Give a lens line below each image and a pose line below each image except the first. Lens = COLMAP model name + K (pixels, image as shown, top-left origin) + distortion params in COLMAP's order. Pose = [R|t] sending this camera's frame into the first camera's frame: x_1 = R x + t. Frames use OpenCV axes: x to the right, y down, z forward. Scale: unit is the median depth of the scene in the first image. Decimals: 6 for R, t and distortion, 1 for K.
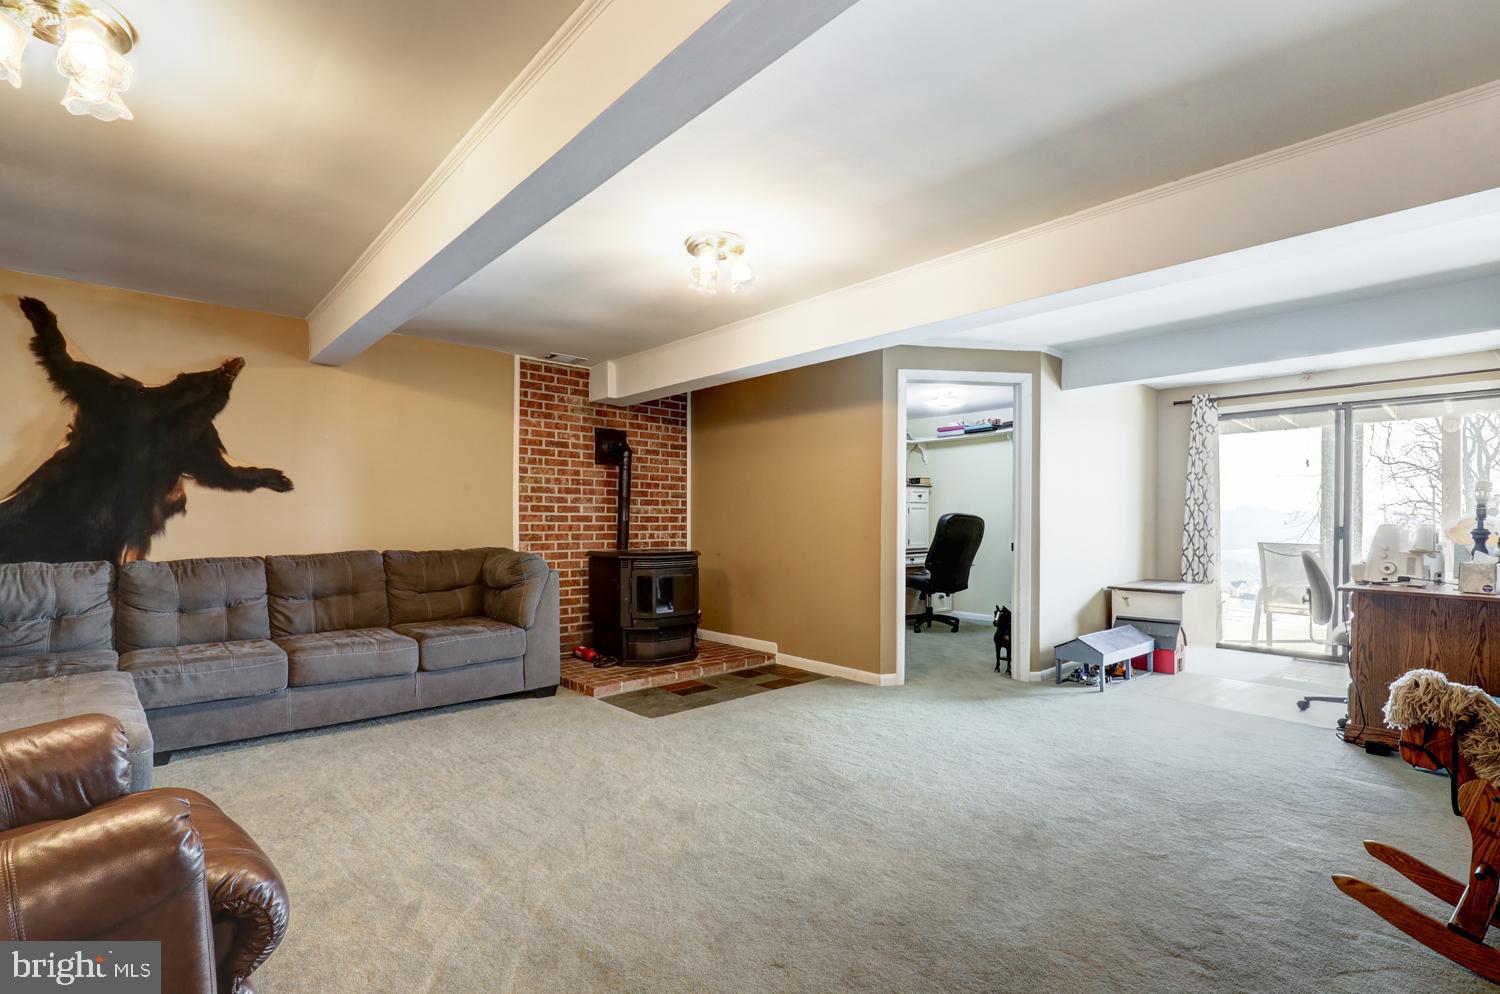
lens RADIAL K [[685.6, 0, 757.7], [0, 685.6, 526.3], [0, 0, 1]] dist [-0.000679, -0.000453]
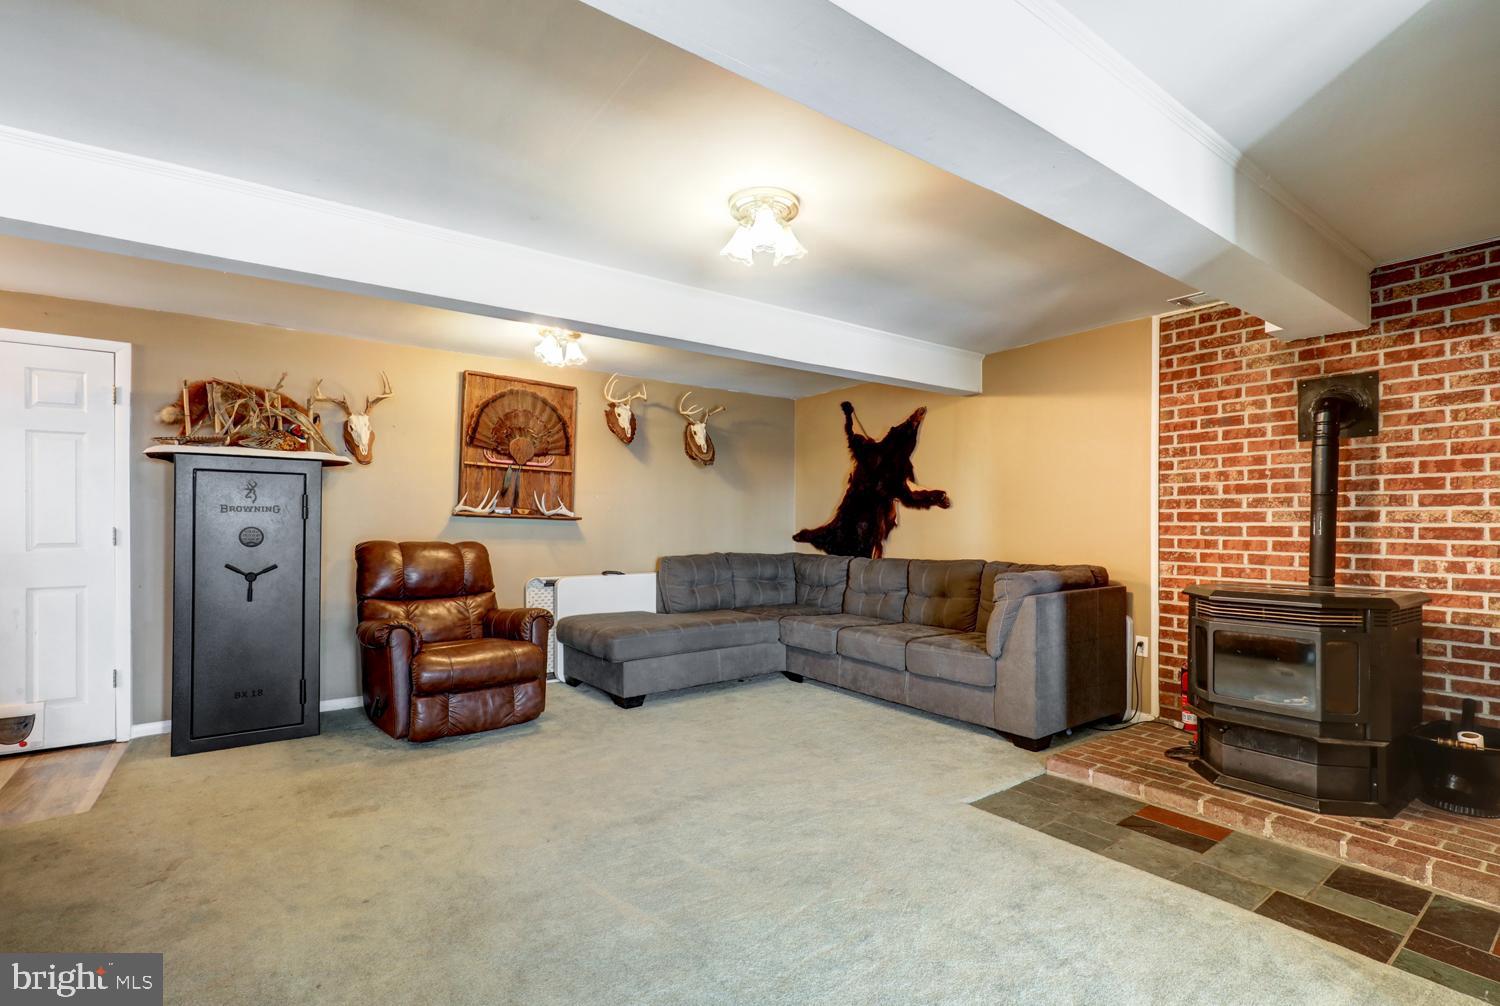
lens RADIAL K [[685.6, 0, 745.1], [0, 685.6, 526.4], [0, 0, 1]] dist [-0.000679, -0.000453]
pose [[-0.107175, -0.001757, -0.994239, 0.438113], [-0.011238, 0.999937, -0.000556, -0.010220], [0.994177, 0.011114, -0.107188, 0.609055]]
